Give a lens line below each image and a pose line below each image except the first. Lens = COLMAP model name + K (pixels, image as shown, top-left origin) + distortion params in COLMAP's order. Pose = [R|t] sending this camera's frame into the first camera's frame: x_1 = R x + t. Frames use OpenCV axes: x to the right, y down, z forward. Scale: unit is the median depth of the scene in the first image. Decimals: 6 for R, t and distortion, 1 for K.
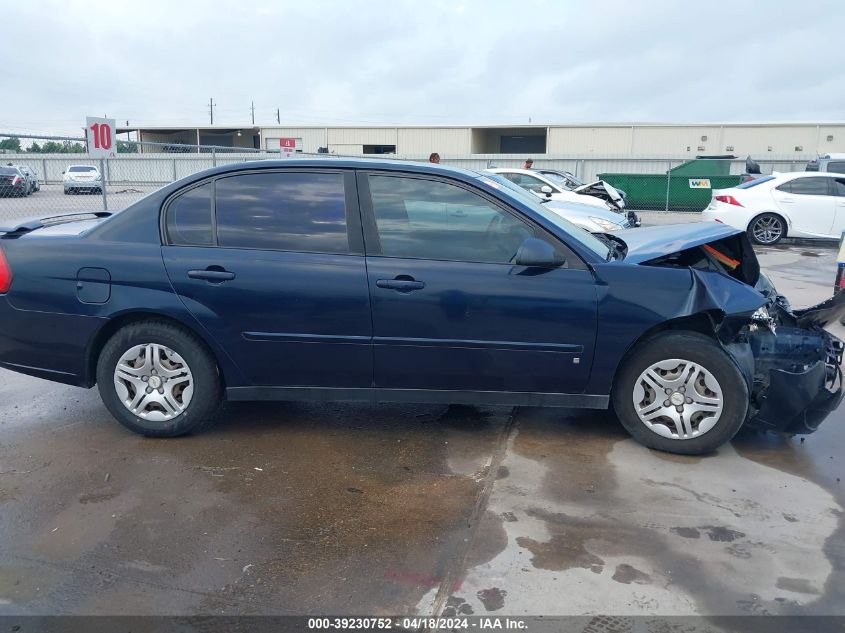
lens RADIAL K [[689.1, 0, 422.5], [0, 689.1, 316.5], [0, 0, 1]] dist [0.009908, -0.004530]
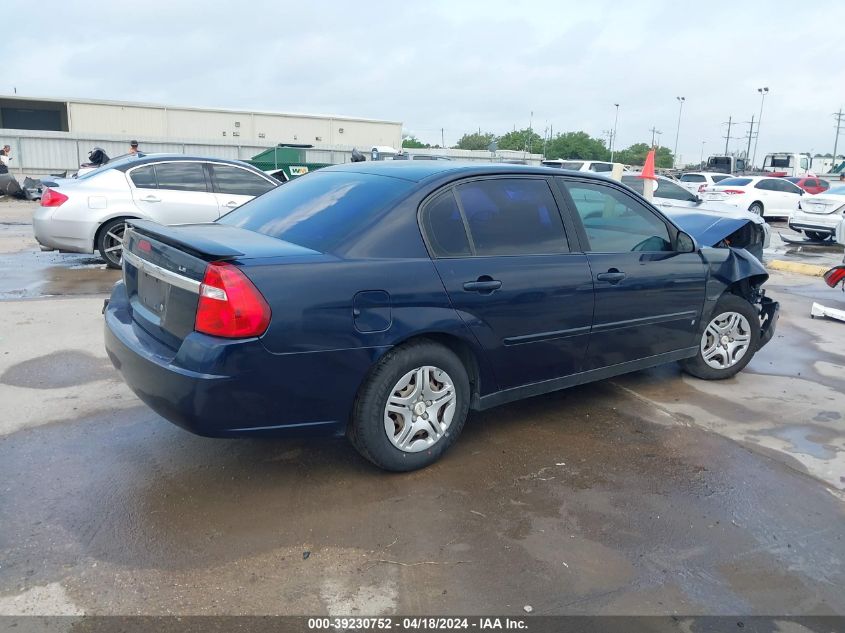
lens RADIAL K [[689.1, 0, 422.5], [0, 689.1, 316.5], [0, 0, 1]] dist [0.009908, -0.004530]
pose [[0.758517, -0.125300, 0.639493, -0.968094], [0.108880, 0.991914, 0.065207, -0.086258], [-0.642492, 0.020167, 0.766027, 0.299553]]
